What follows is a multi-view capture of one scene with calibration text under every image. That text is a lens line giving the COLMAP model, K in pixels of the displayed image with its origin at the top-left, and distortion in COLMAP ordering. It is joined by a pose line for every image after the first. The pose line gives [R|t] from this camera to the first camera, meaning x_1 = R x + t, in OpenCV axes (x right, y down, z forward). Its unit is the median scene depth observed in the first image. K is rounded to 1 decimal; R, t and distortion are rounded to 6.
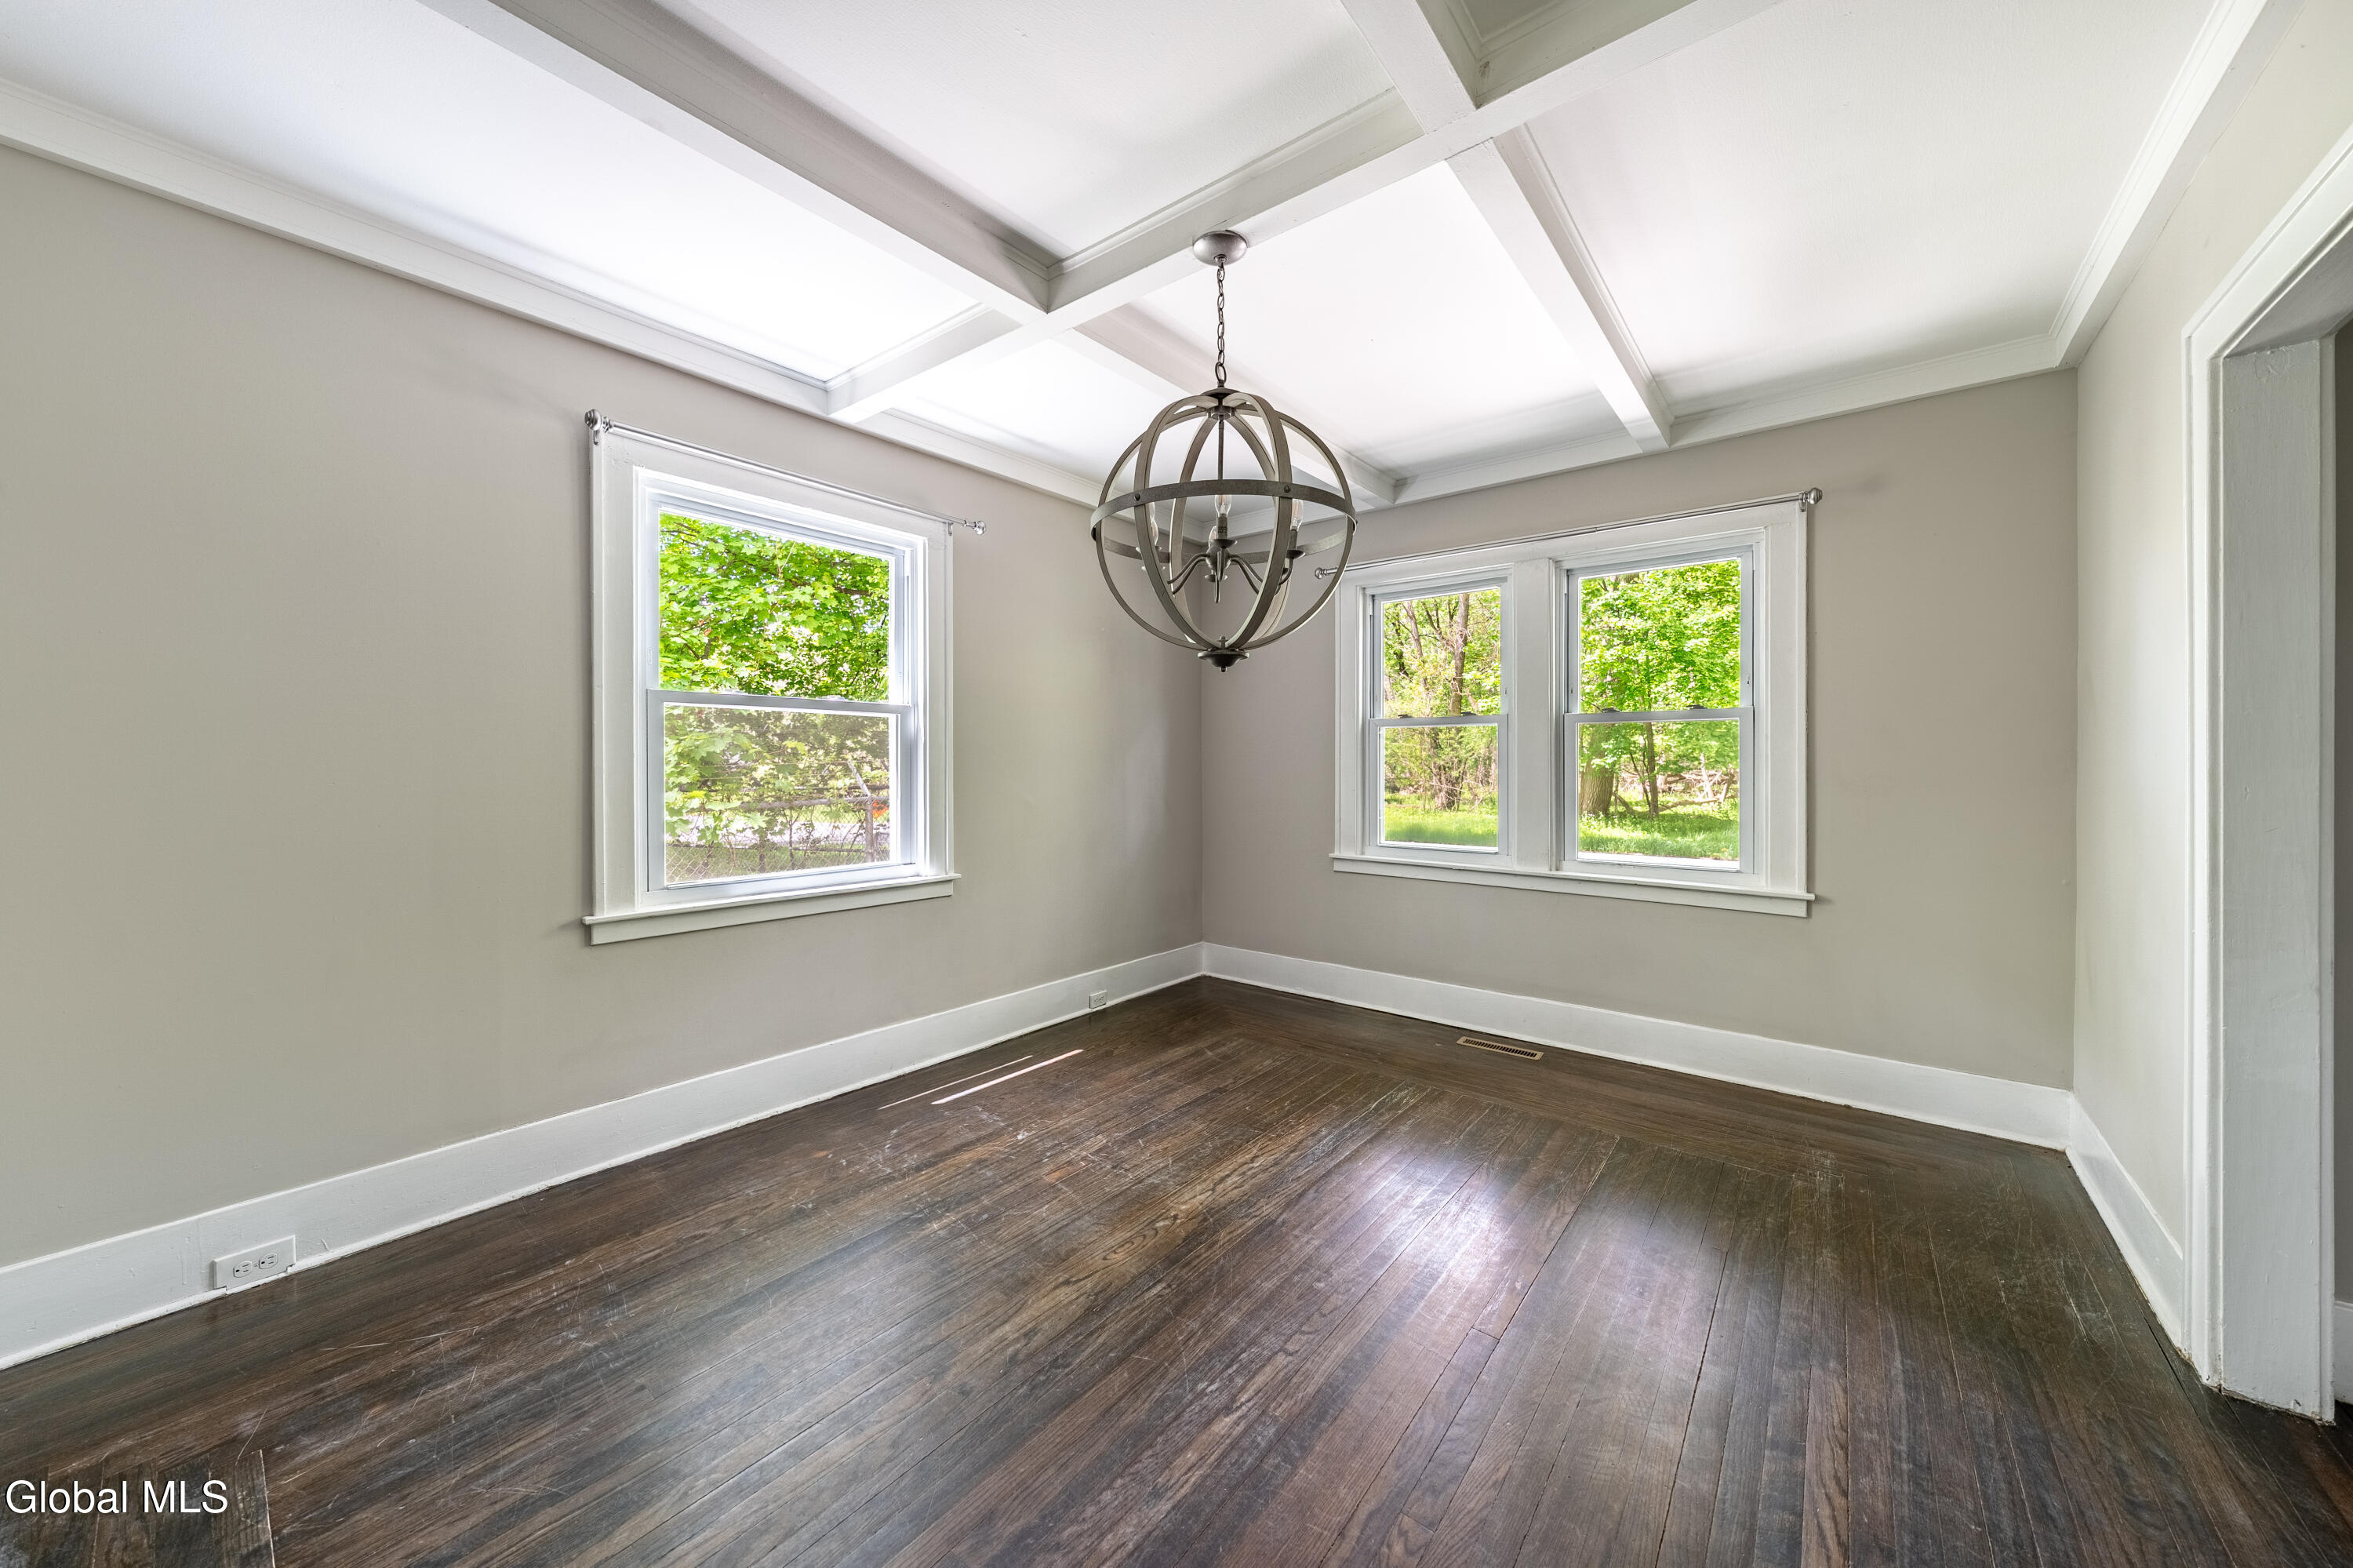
lens RADIAL K [[801.2, 0, 1184.7], [0, 801.2, 773.9], [0, 0, 1]] dist [-0.007408, 0.000018]
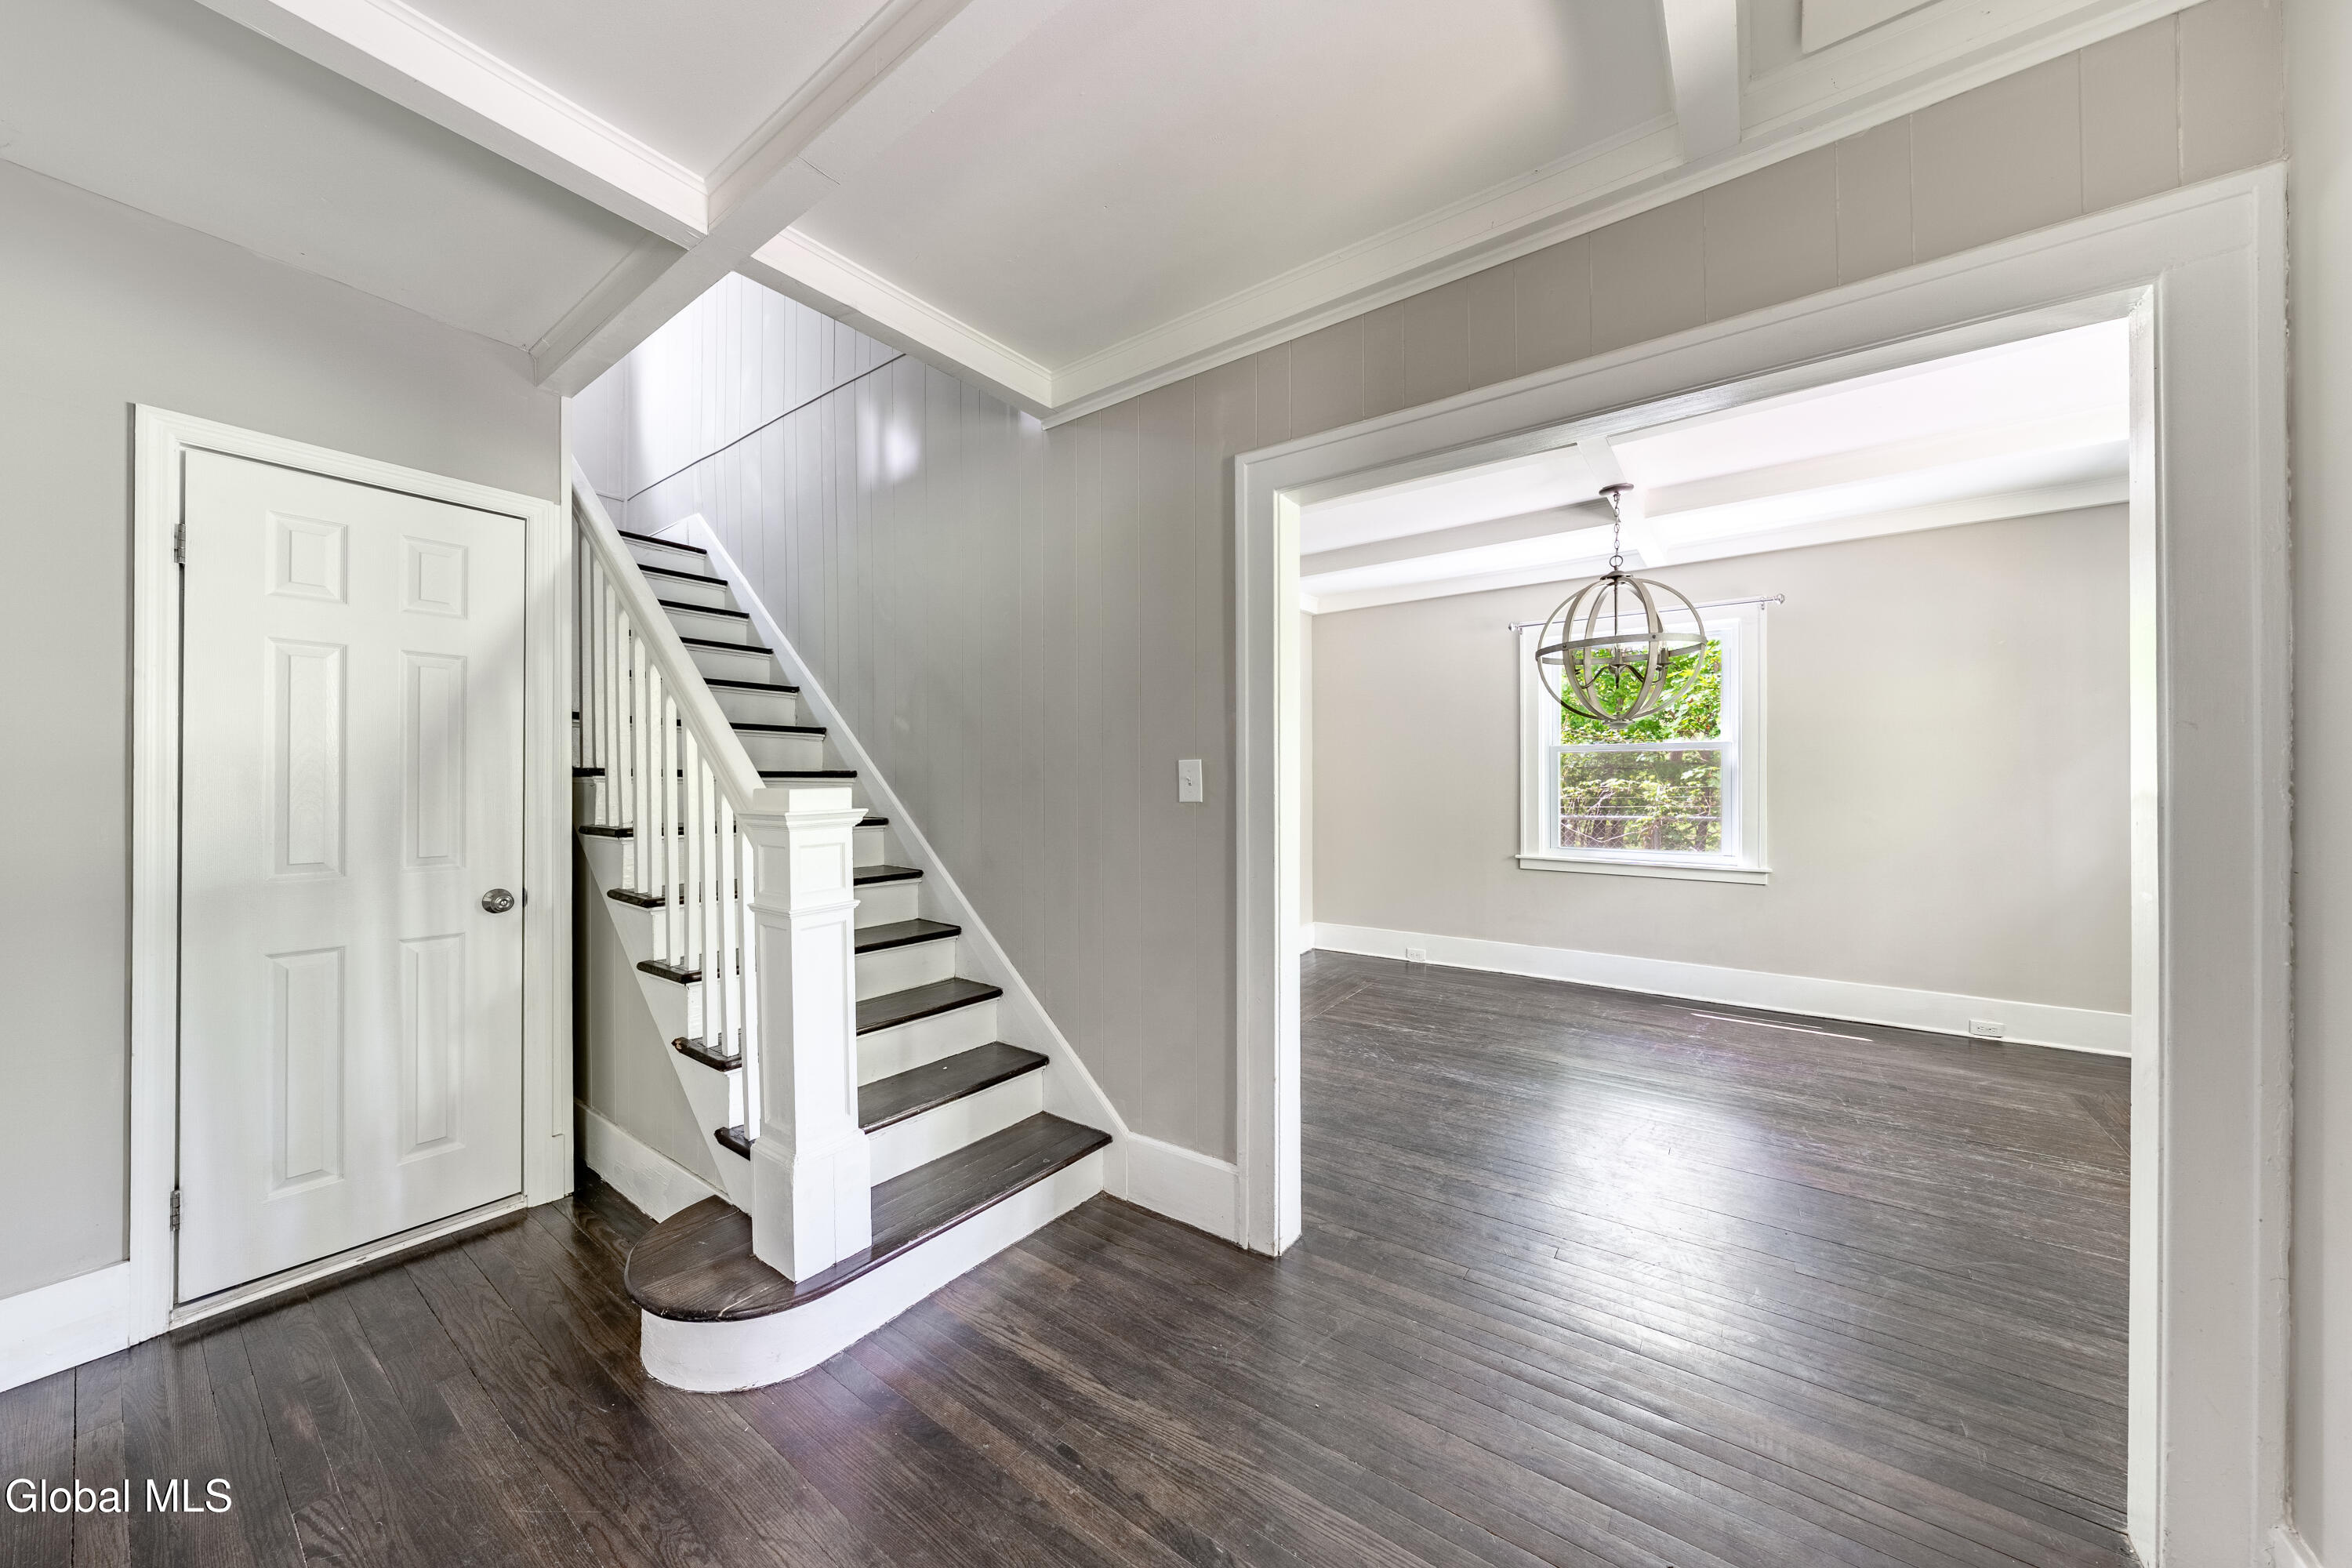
lens RADIAL K [[800.8, 0, 1184.2], [0, 800.8, 773.9], [0, 0, 1]] dist [-0.007408, 0.000018]
pose [[0.062872, -0.010158, -0.997970, 1.106669], [-0.008856, 0.999903, -0.010735, -0.005852], [0.997982, 0.009513, 0.062776, -0.030055]]
